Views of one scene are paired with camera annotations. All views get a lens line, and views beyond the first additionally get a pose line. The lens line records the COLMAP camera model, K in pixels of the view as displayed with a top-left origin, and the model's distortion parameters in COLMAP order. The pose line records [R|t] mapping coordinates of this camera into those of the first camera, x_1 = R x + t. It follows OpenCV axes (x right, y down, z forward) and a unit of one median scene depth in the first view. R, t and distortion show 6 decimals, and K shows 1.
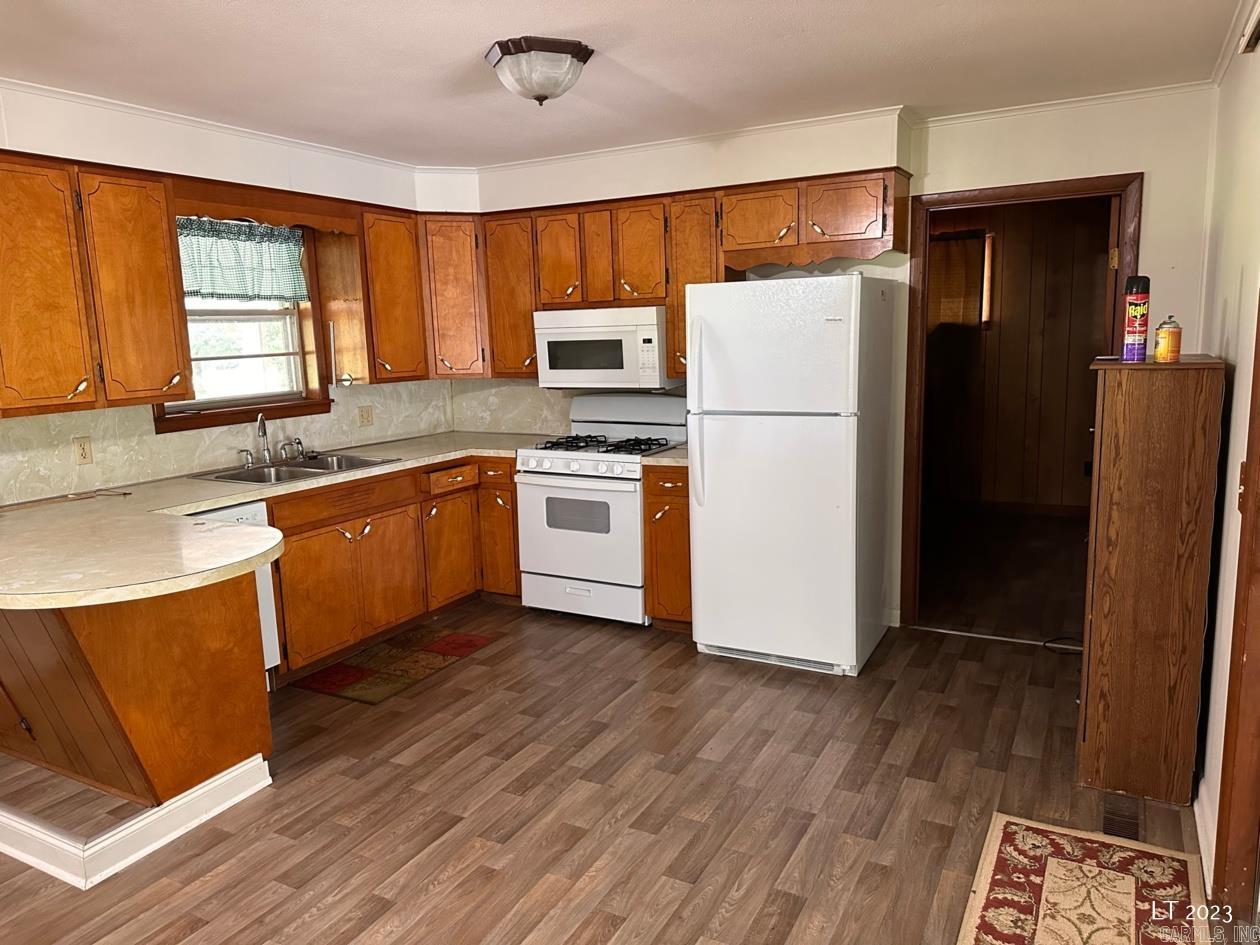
lens RADIAL K [[883.9, 0, 632.4], [0, 883.9, 465.9], [0, 0, 1]] dist [0.002555, 0.004839]
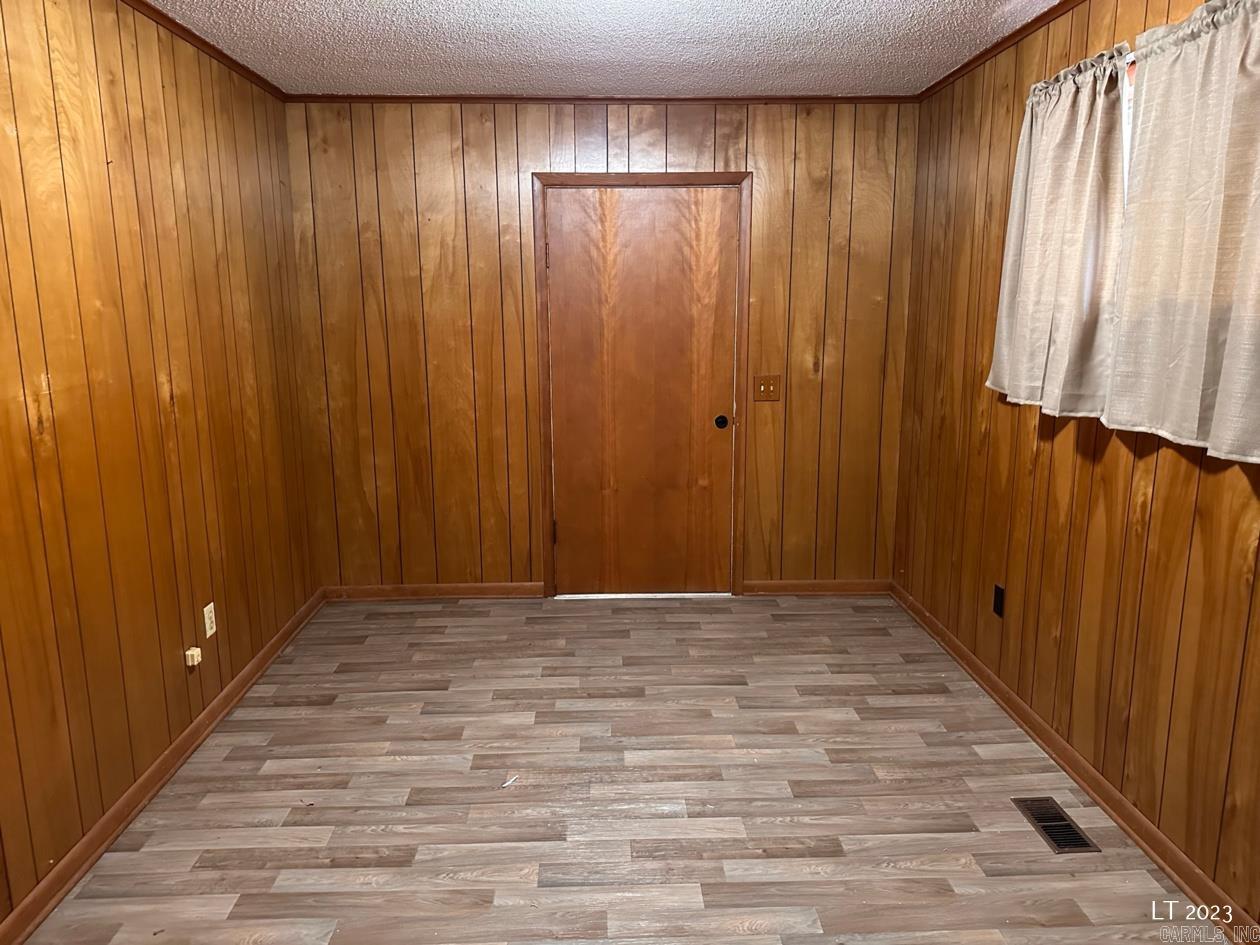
lens RADIAL K [[883.9, 0, 630.7], [0, 883.9, 477.1], [0, 0, 1]] dist [0.002555, 0.004839]
pose [[0.499901, 0.198107, -0.843120, 0.359345], [-0.146239, 0.978818, 0.143284, -0.040731], [0.853647, 0.051669, 0.518283, 0.223822]]
